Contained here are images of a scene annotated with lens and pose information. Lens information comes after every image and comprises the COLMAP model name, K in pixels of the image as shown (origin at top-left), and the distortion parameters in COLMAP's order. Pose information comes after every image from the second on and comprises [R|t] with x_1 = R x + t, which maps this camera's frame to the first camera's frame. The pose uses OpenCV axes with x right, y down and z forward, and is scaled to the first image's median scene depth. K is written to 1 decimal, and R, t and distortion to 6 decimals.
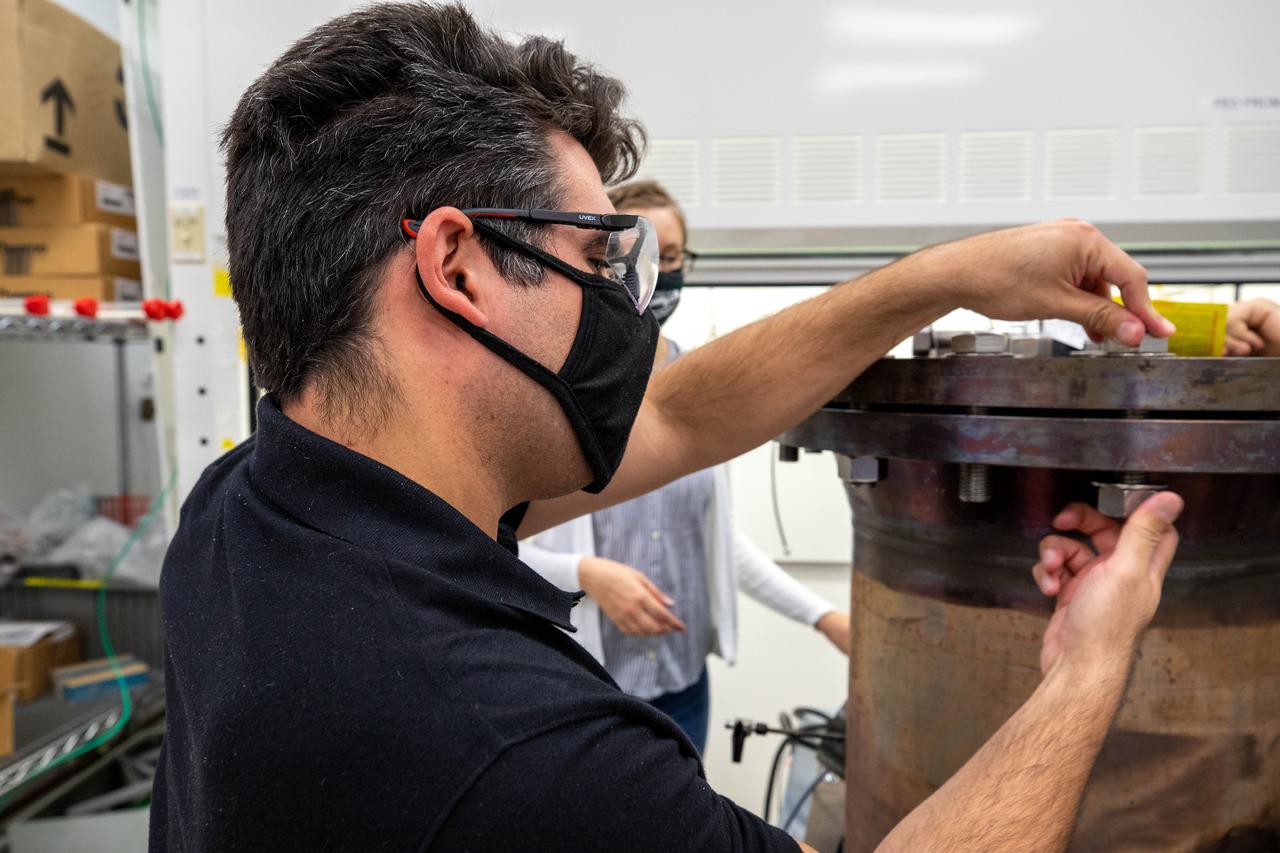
lens RADIAL K [[995.5, 0, 614.9], [0, 995.5, 427.5], [0, 0, 1]] dist [0.009133, 0.008877]
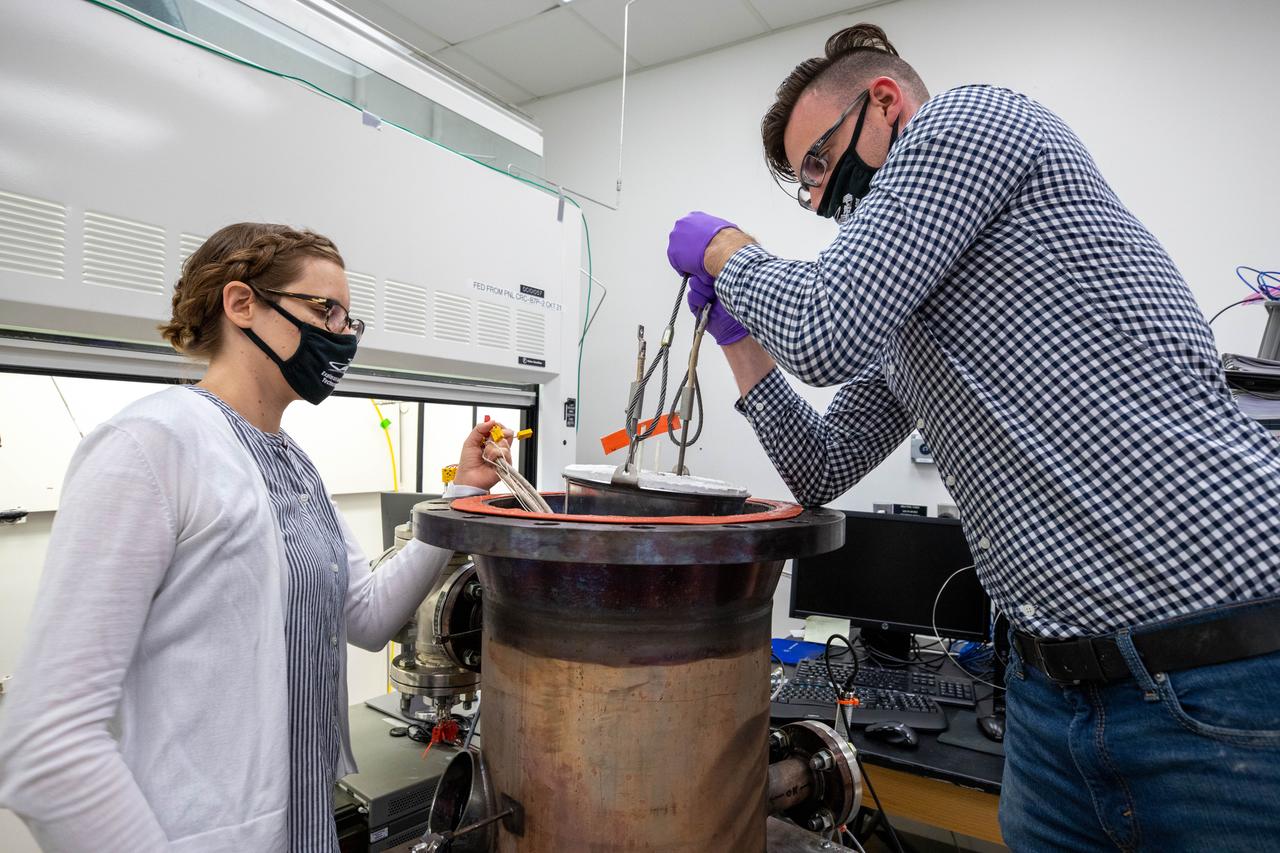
lens RADIAL K [[767.9, 0, 648.7], [0, 767.9, 443.7], [0, 0, 1]] dist [-0.002623, 0.001104]
pose [[0.431501, 0.003362, 0.902106, -0.655800], [0.041708, 0.998849, -0.023672, -0.106391], [-0.901148, 0.047840, 0.430864, 0.607476]]
